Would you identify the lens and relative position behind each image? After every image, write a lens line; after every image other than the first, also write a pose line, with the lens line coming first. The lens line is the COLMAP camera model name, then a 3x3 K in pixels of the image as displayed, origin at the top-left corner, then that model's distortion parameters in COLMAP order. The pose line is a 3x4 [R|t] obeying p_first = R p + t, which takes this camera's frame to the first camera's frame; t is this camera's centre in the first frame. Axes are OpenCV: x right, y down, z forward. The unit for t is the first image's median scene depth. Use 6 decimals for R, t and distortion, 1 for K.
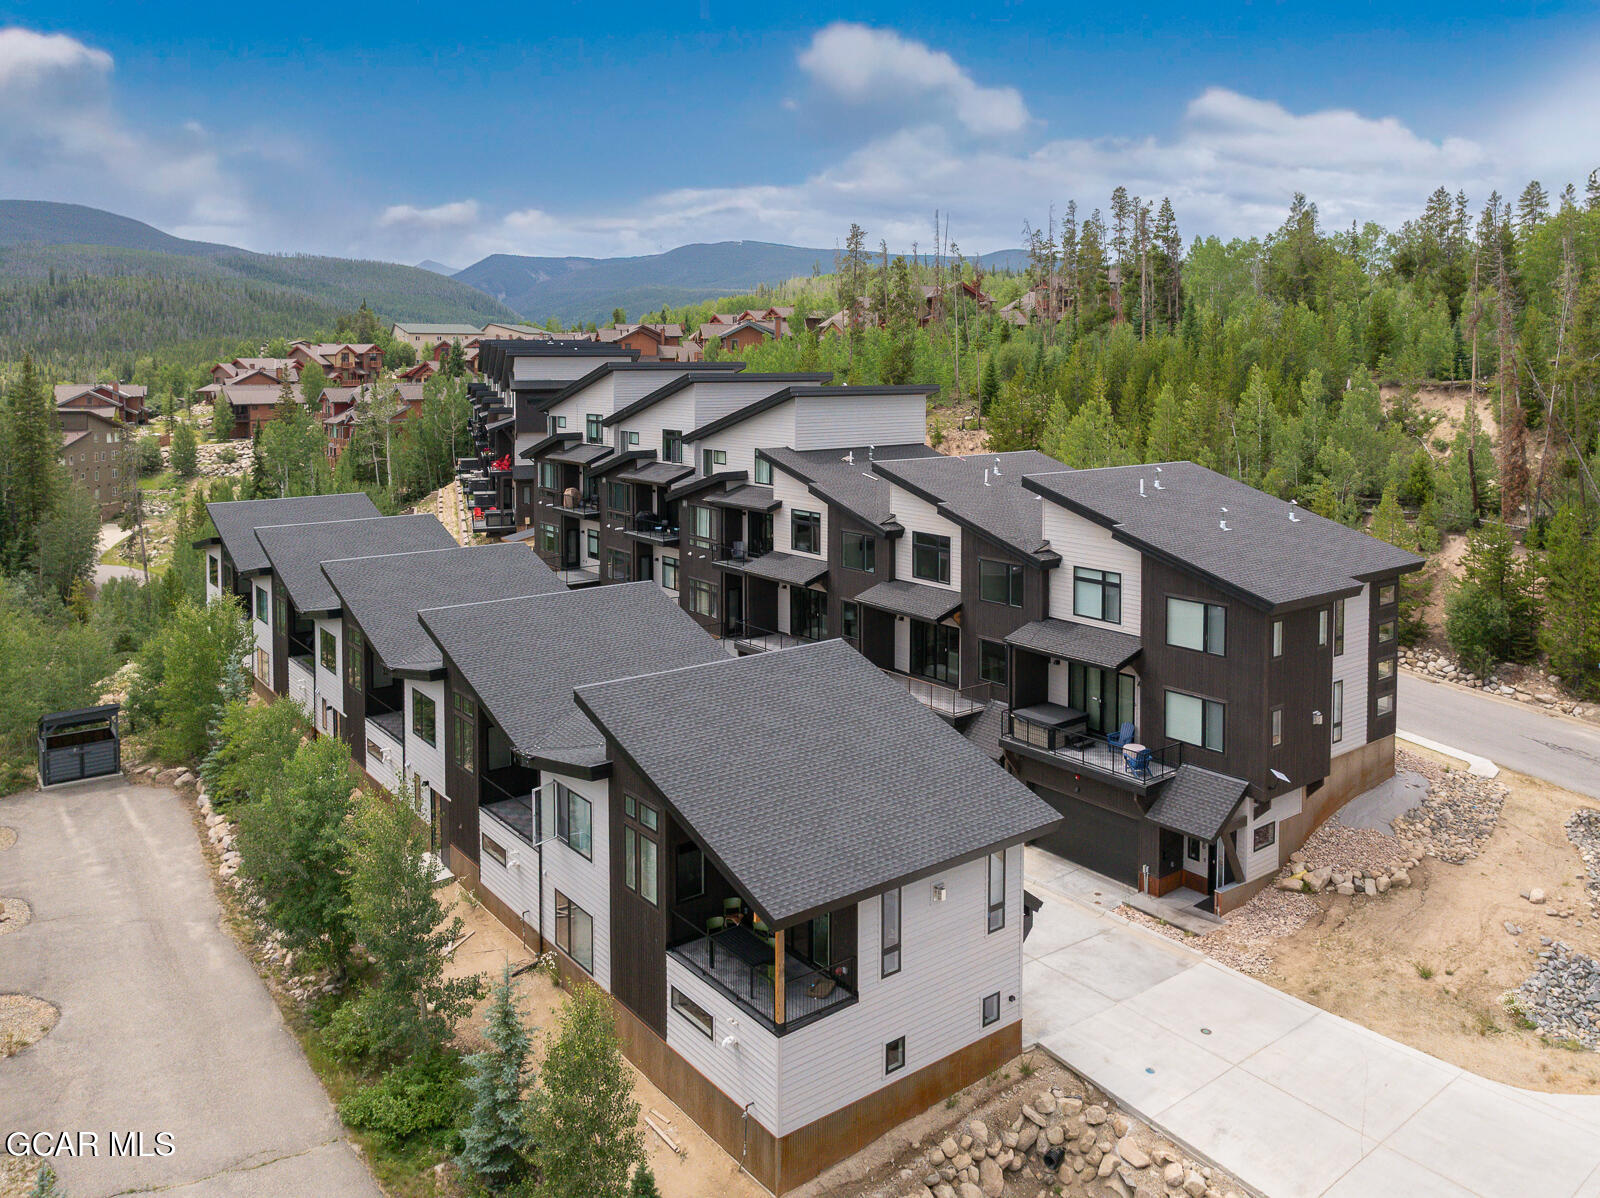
lens RADIAL K [[1200.0, 0, 833.7], [0, 1200.0, 441.9], [0, 0, 1]] dist [-0.021020, -0.003504]
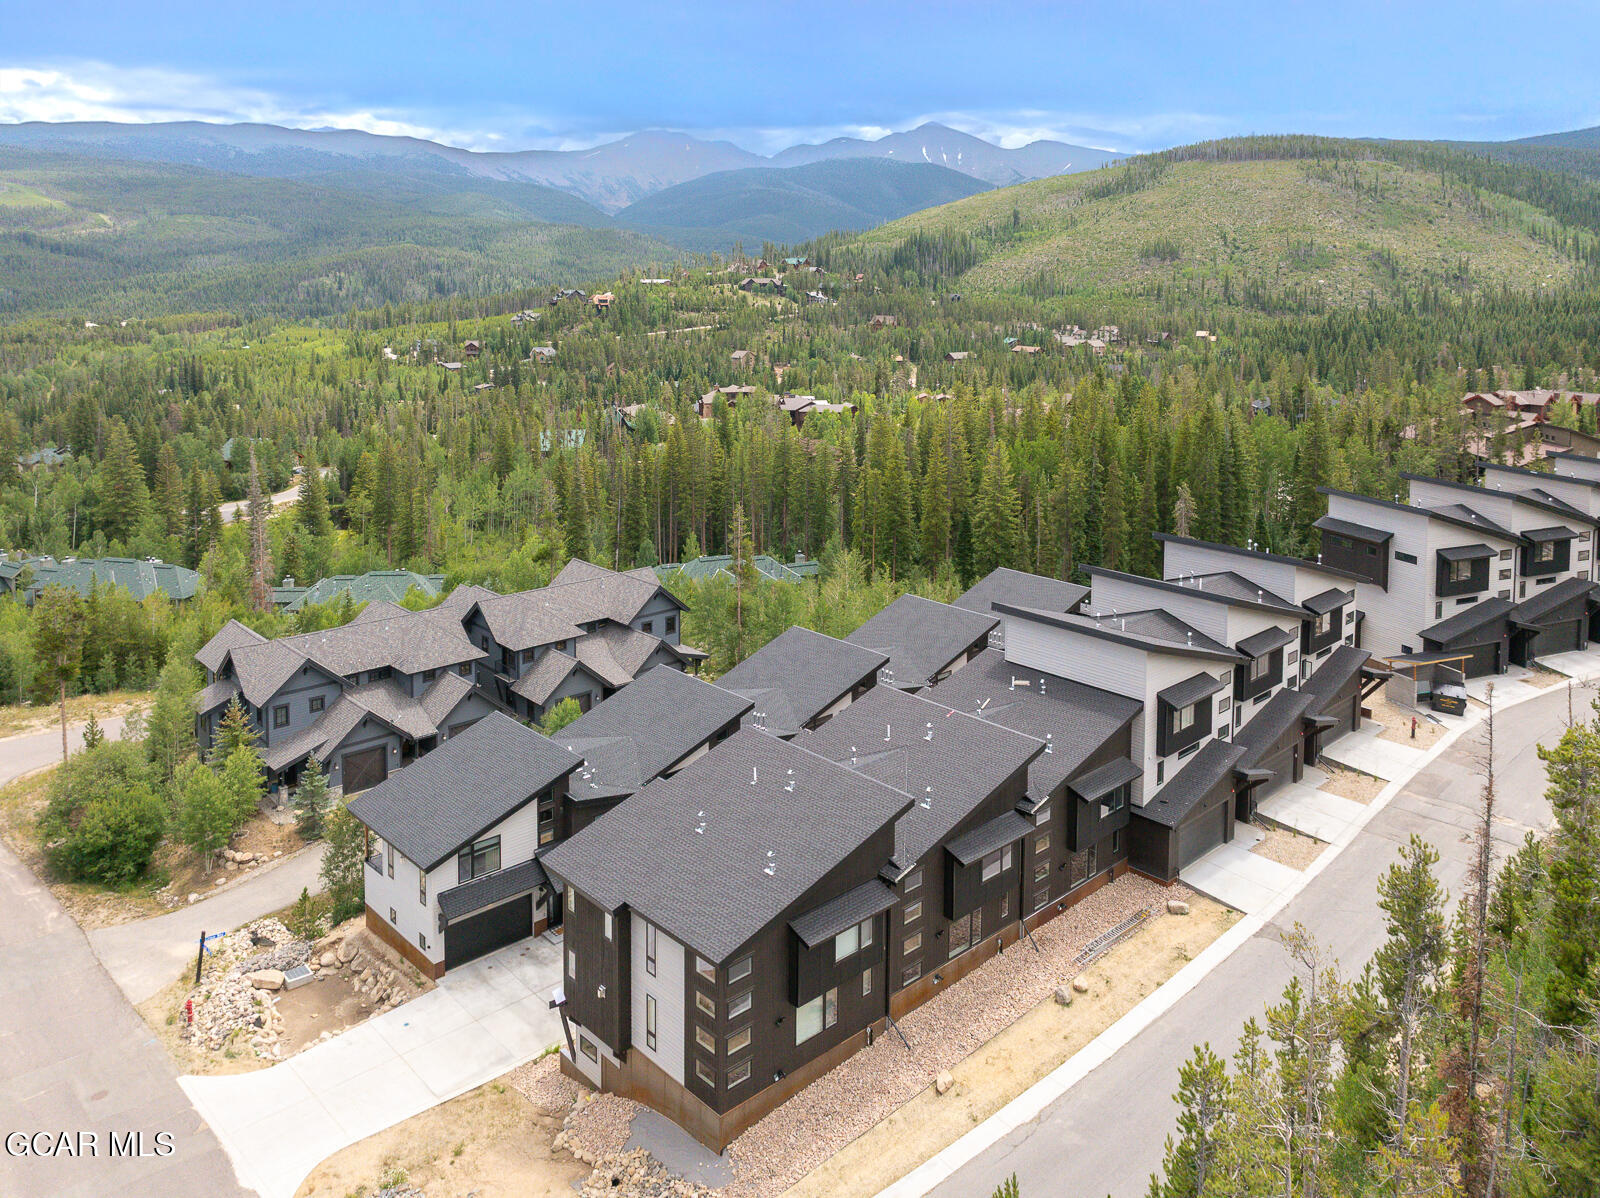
lens RADIAL K [[1192.7, 0, 791.5], [0, 1192.7, 386.9], [0, 0, 1]] dist [-0.012992, -0.005988]
pose [[0.093247, 0.102256, -0.990378, 1.365465], [-0.077092, 0.992467, 0.095214, -0.447859], [0.992654, 0.067472, 0.100428, 0.902356]]
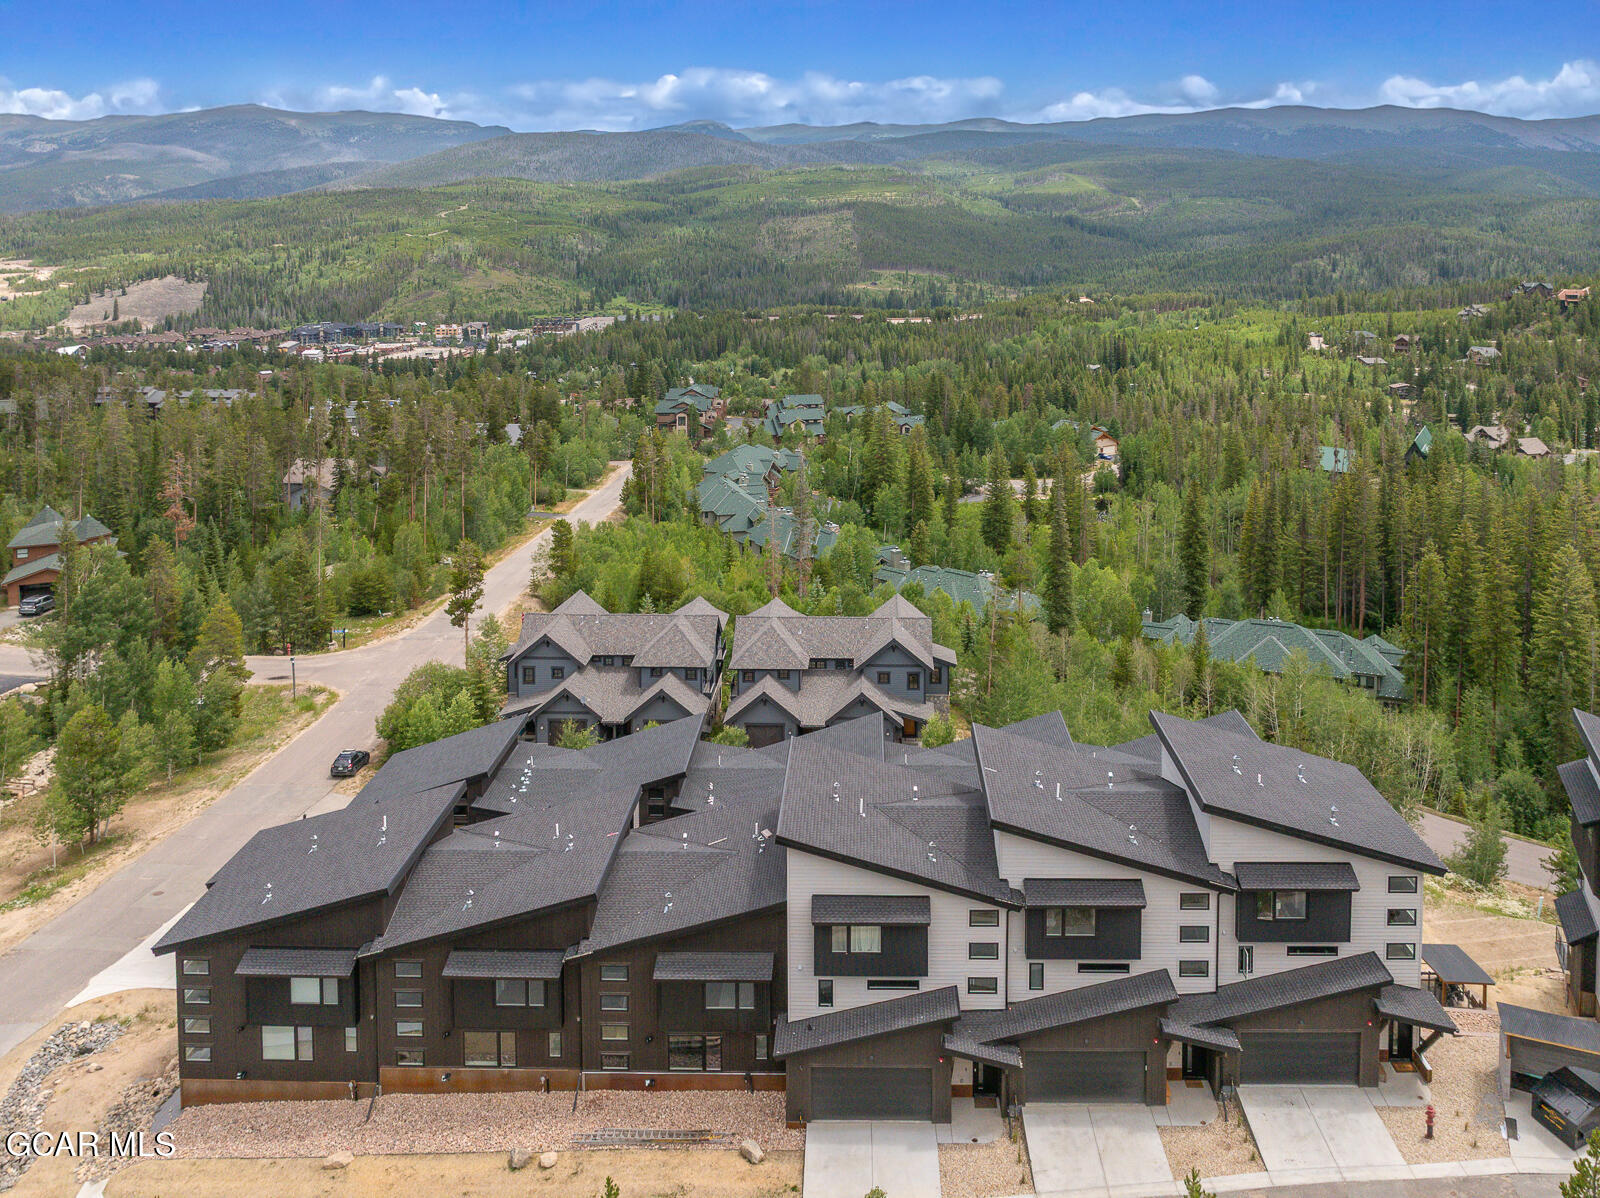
lens RADIAL K [[1212.8, 0, 902.8], [0, 1212.8, 357.4], [0, 0, 1]] dist [-0.013204, -0.006131]
pose [[-0.600097, 0.075221, -0.796383, 0.924064], [-0.066419, 0.987446, 0.143316, -0.690095], [0.797165, 0.138899, -0.587567, 2.163968]]
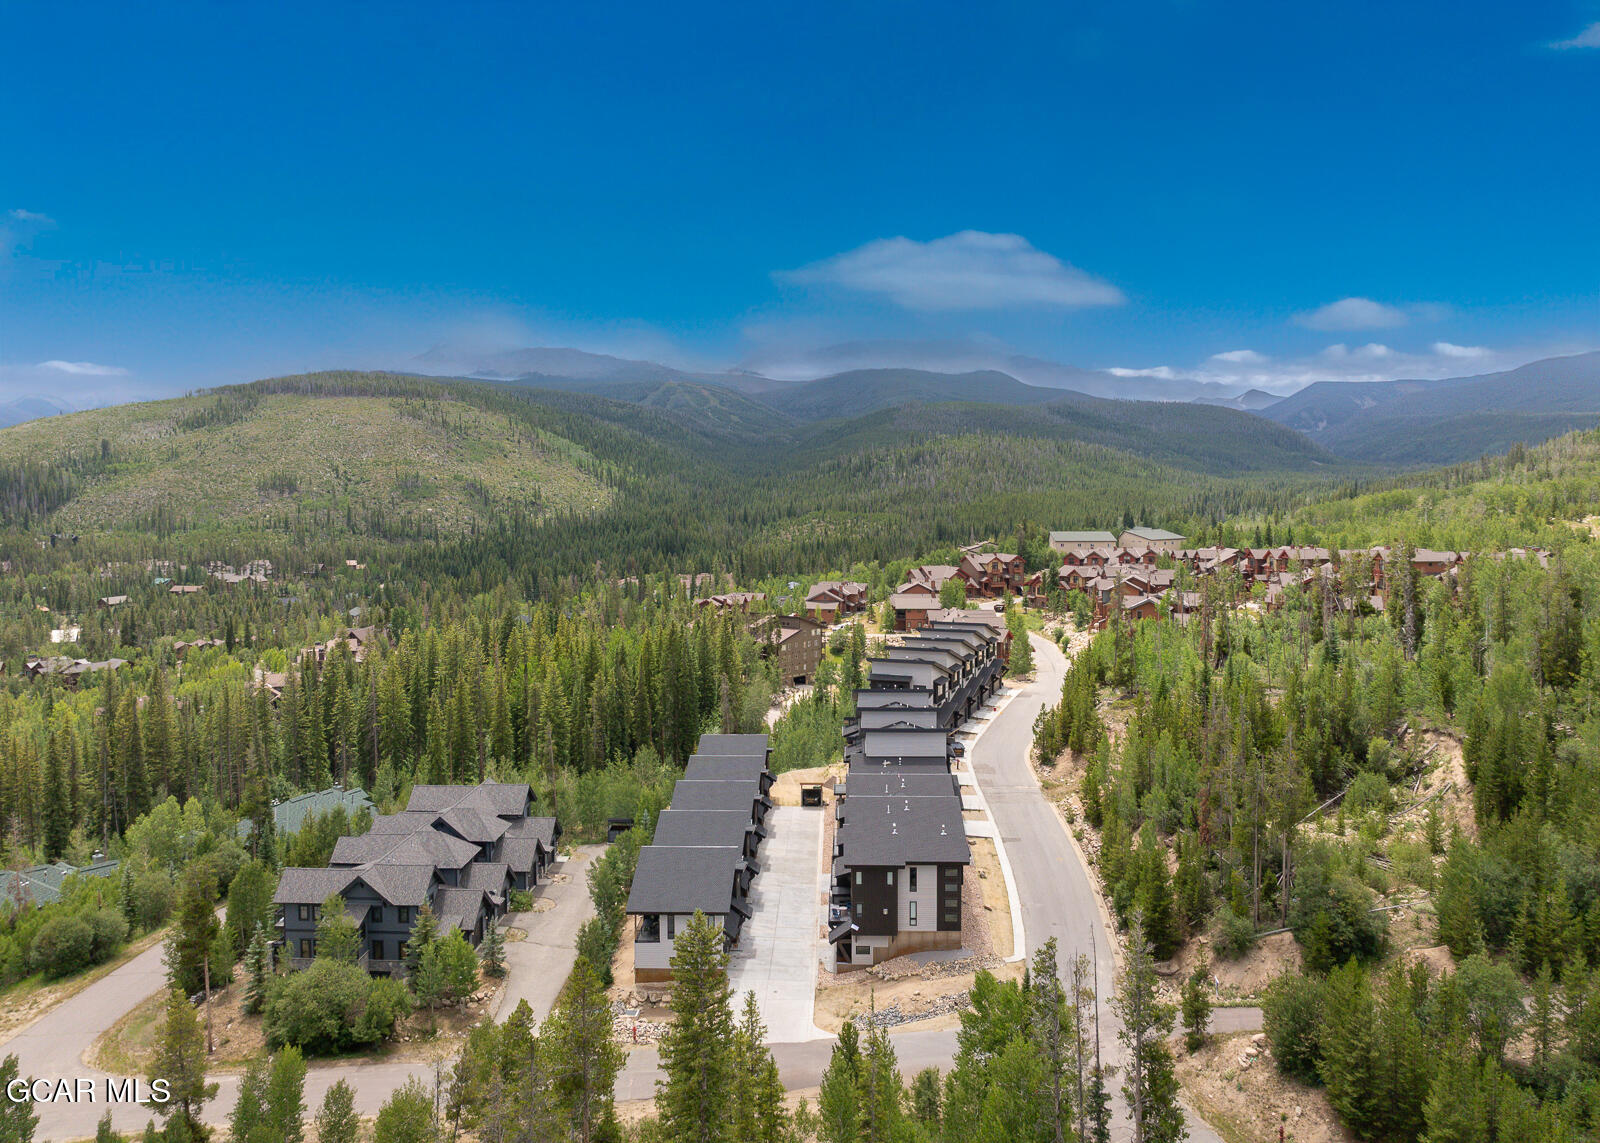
lens RADIAL K [[1152.8, 0, 800.0], [0, 1152.8, 571.5], [0, 0, 1]] dist [-0.052175, 0.001271]
pose [[0.767662, 0.041993, -0.639478, 1.619700], [-0.039943, 0.999046, 0.017655, -0.487691], [0.639609, 0.011989, 0.768607, -0.942712]]
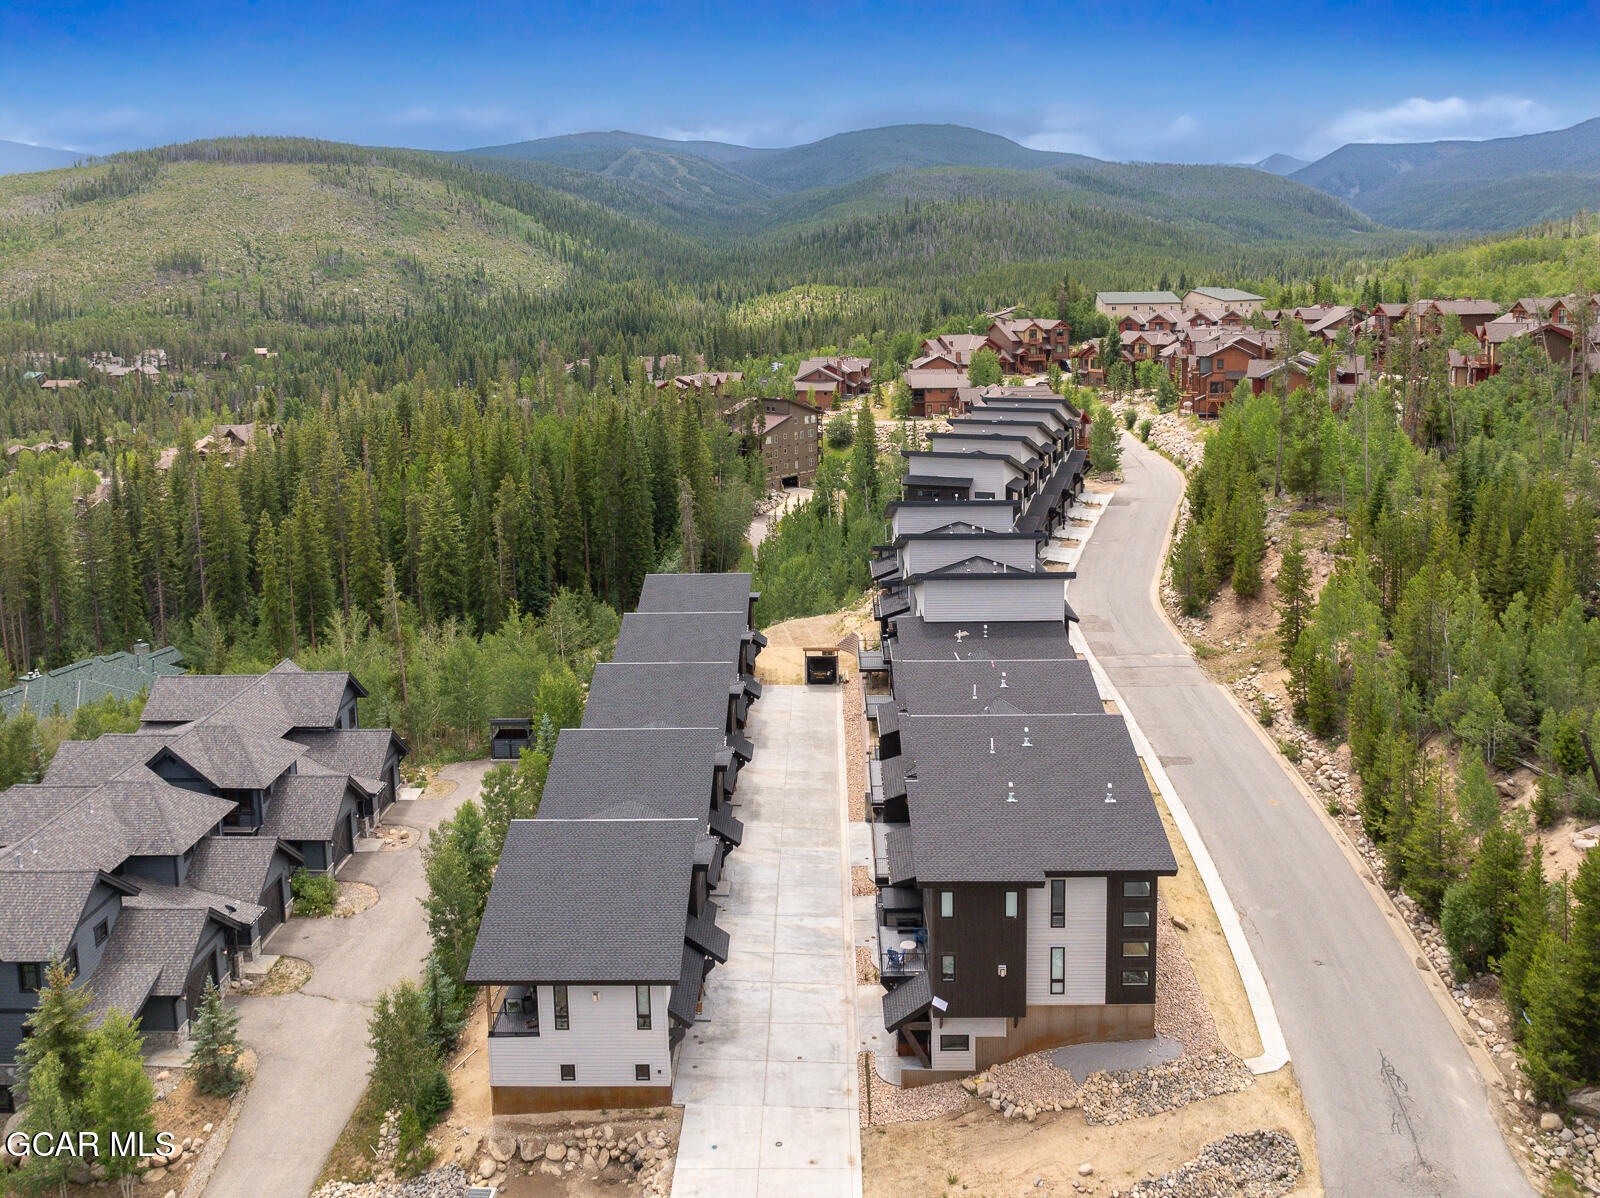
lens RADIAL K [[1262.4, 0, 790.7], [0, 1262.4, 444.8], [0, 0, 1]] dist [-0.064322, 0.054460]
pose [[0.773195, 0.074542, -0.629772, 0.902075], [-0.026828, 0.996024, 0.084955, -0.383234], [0.633601, -0.048791, 0.772120, -0.129308]]
